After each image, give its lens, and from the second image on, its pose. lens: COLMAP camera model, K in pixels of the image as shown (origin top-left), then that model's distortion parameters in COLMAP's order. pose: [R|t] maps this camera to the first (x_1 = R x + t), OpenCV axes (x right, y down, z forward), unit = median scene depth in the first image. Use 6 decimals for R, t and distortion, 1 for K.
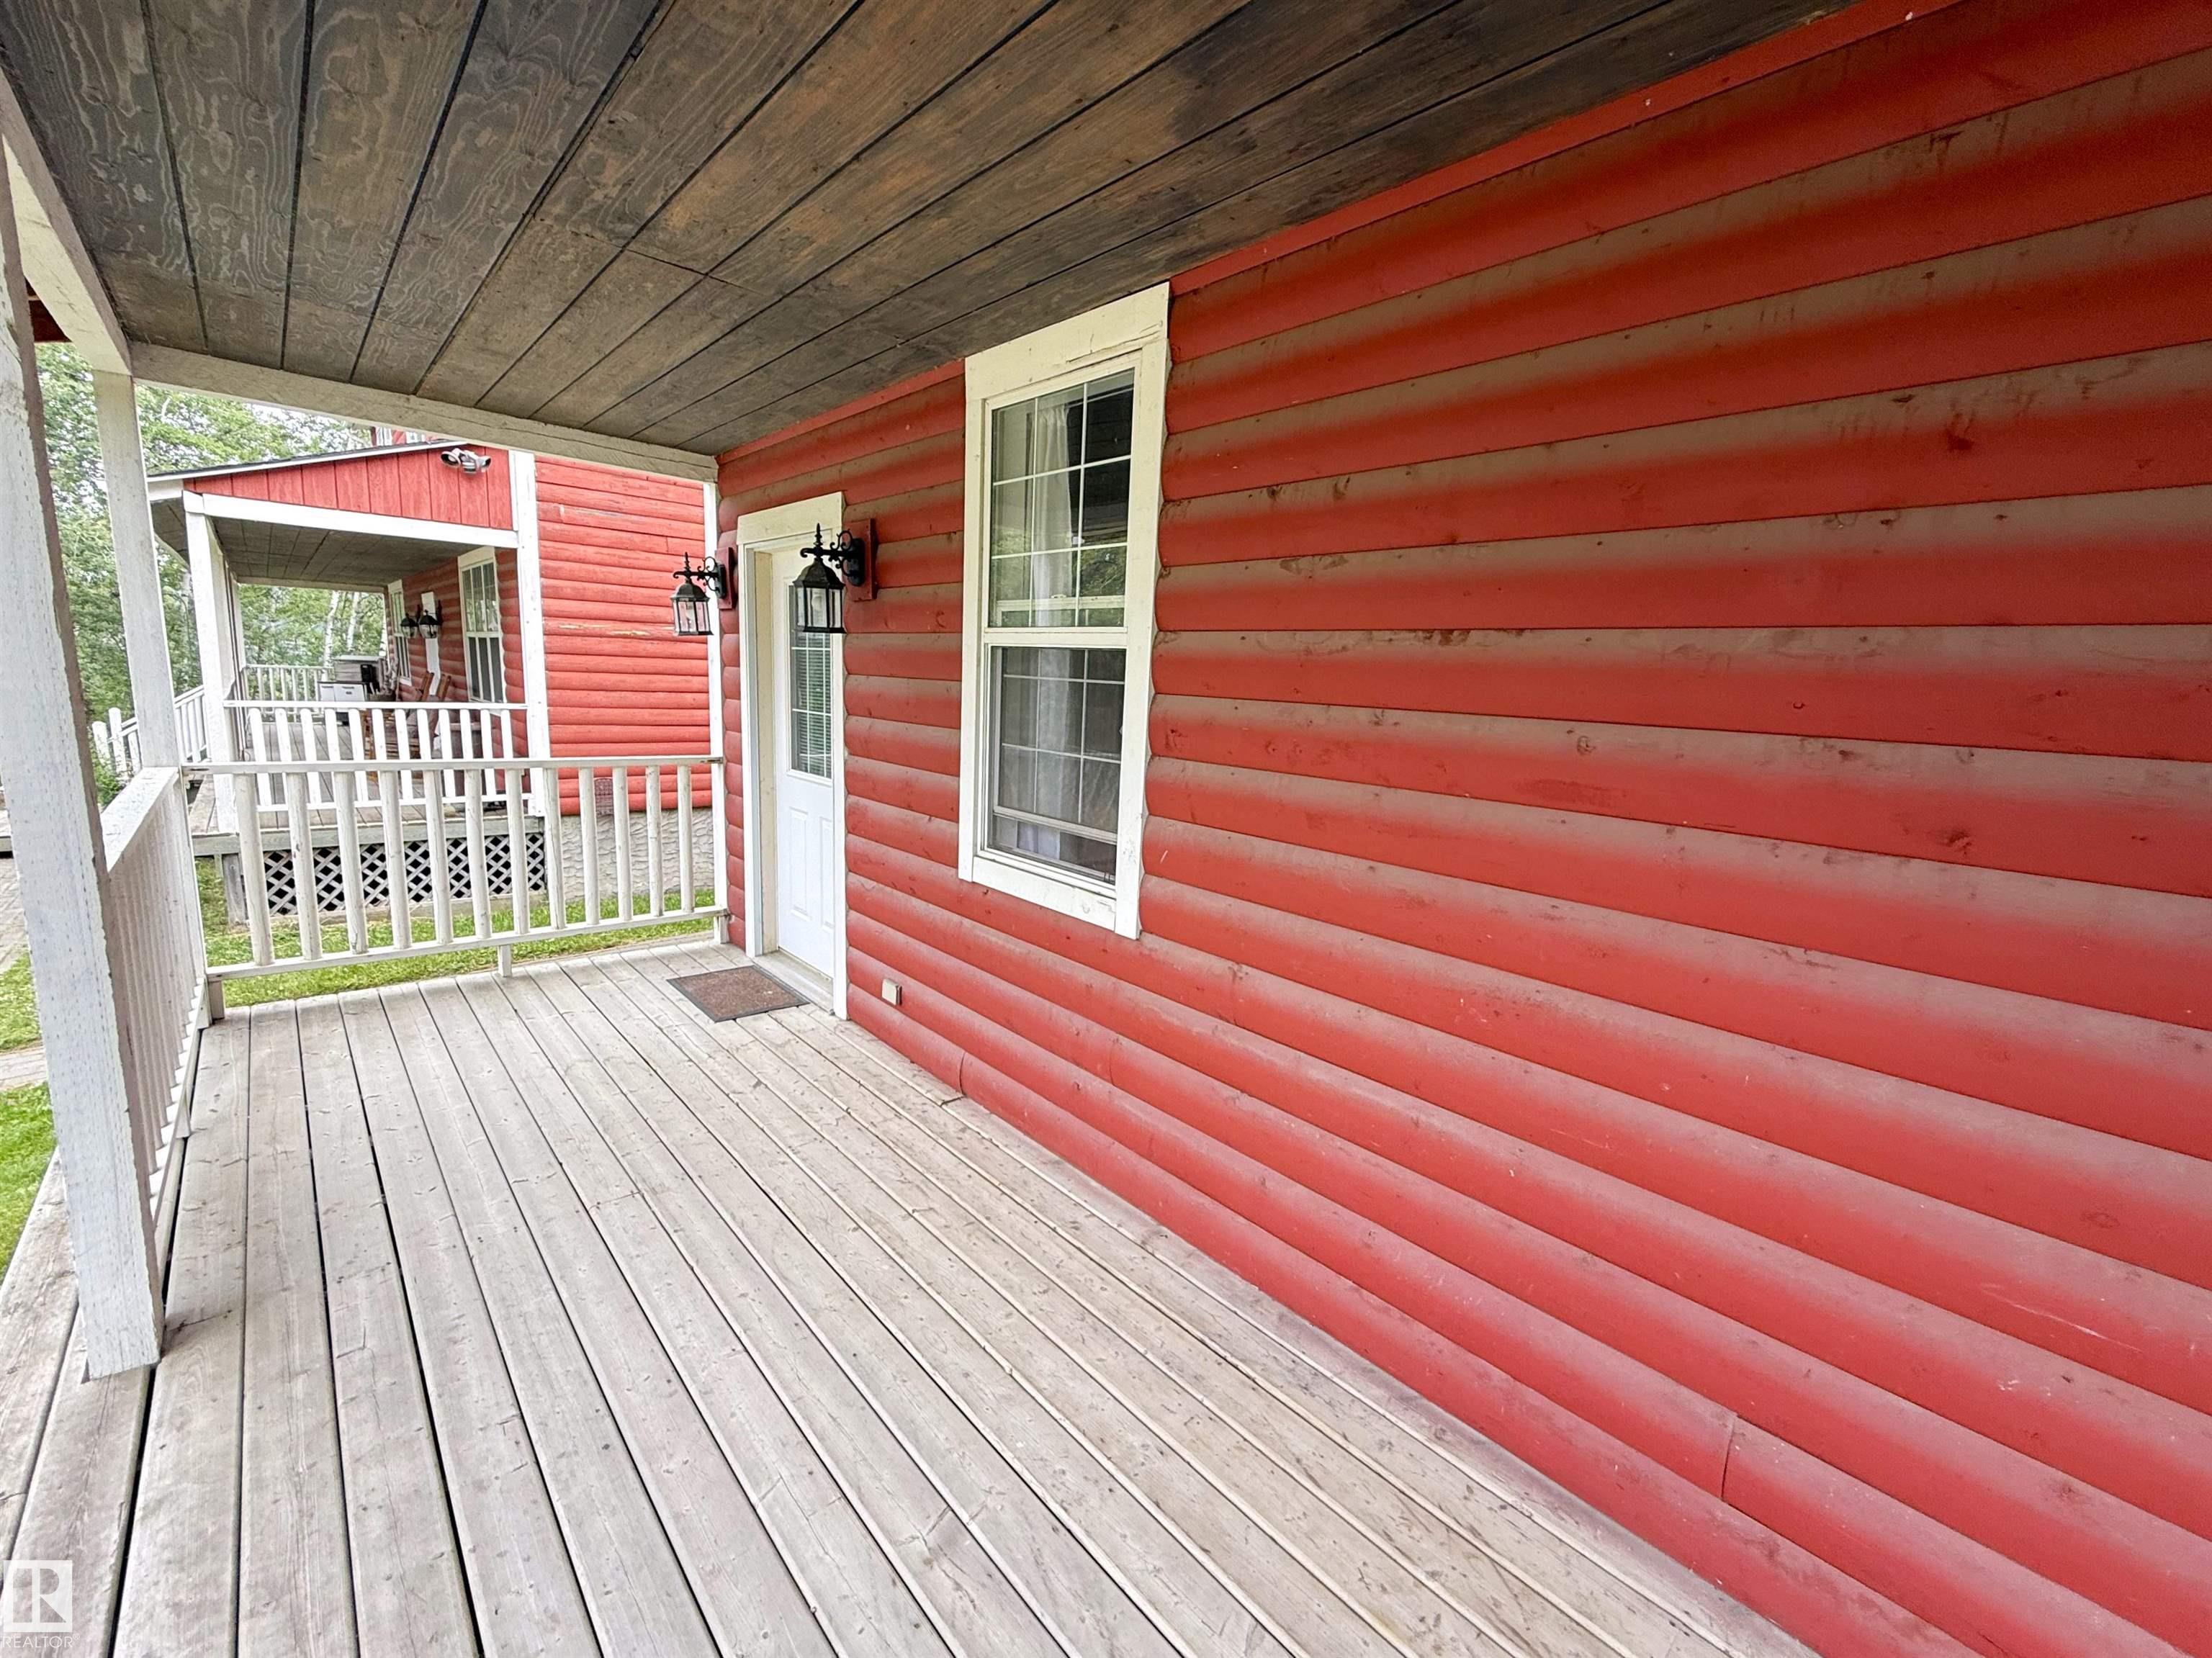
lens RADIAL K [[894.0, 0, 1163.1], [0, 894.0, 819.6], [0, 0, 1]] dist [-0.001536, -0.000191]
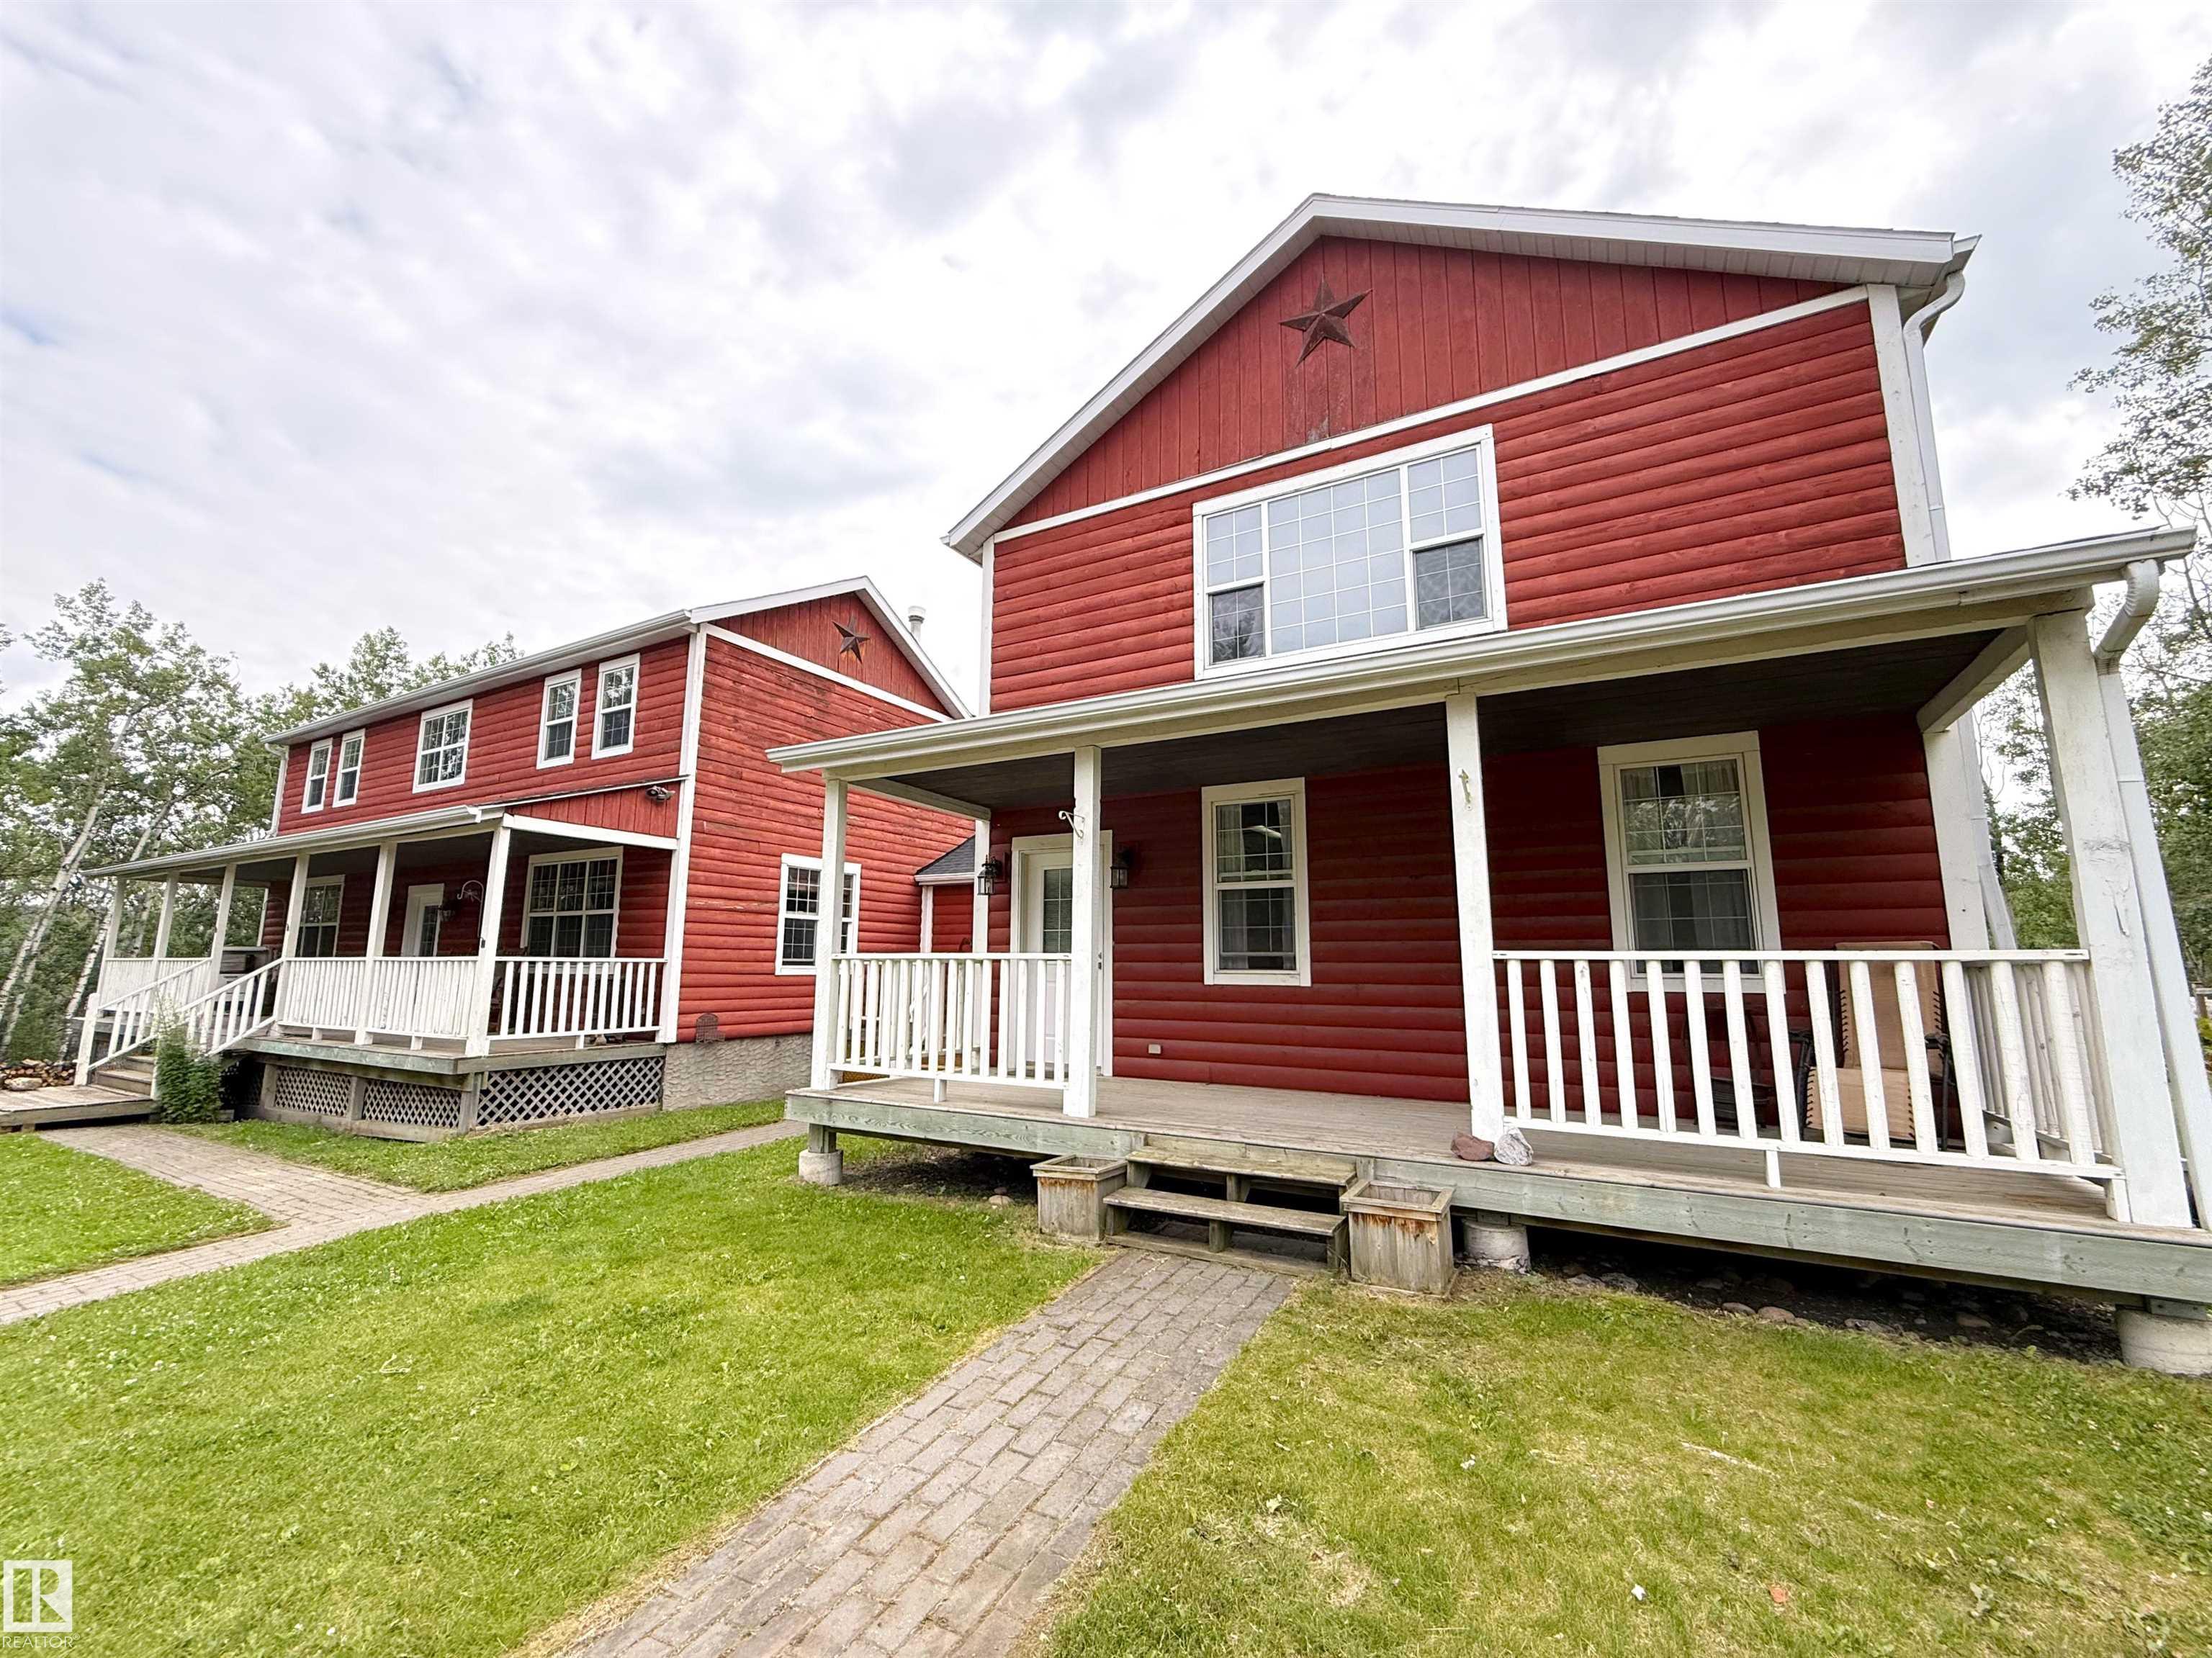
lens RADIAL K [[894.0, 0, 1100.3], [0, 894.0, 826.4], [0, 0, 1]] dist [-0.001536, -0.000191]
pose [[0.944609, 0.003681, 0.328178, -1.311502], [0.096361, 0.952756, -0.288047, 0.331223], [-0.313733, 0.303715, 0.899627, -1.236167]]
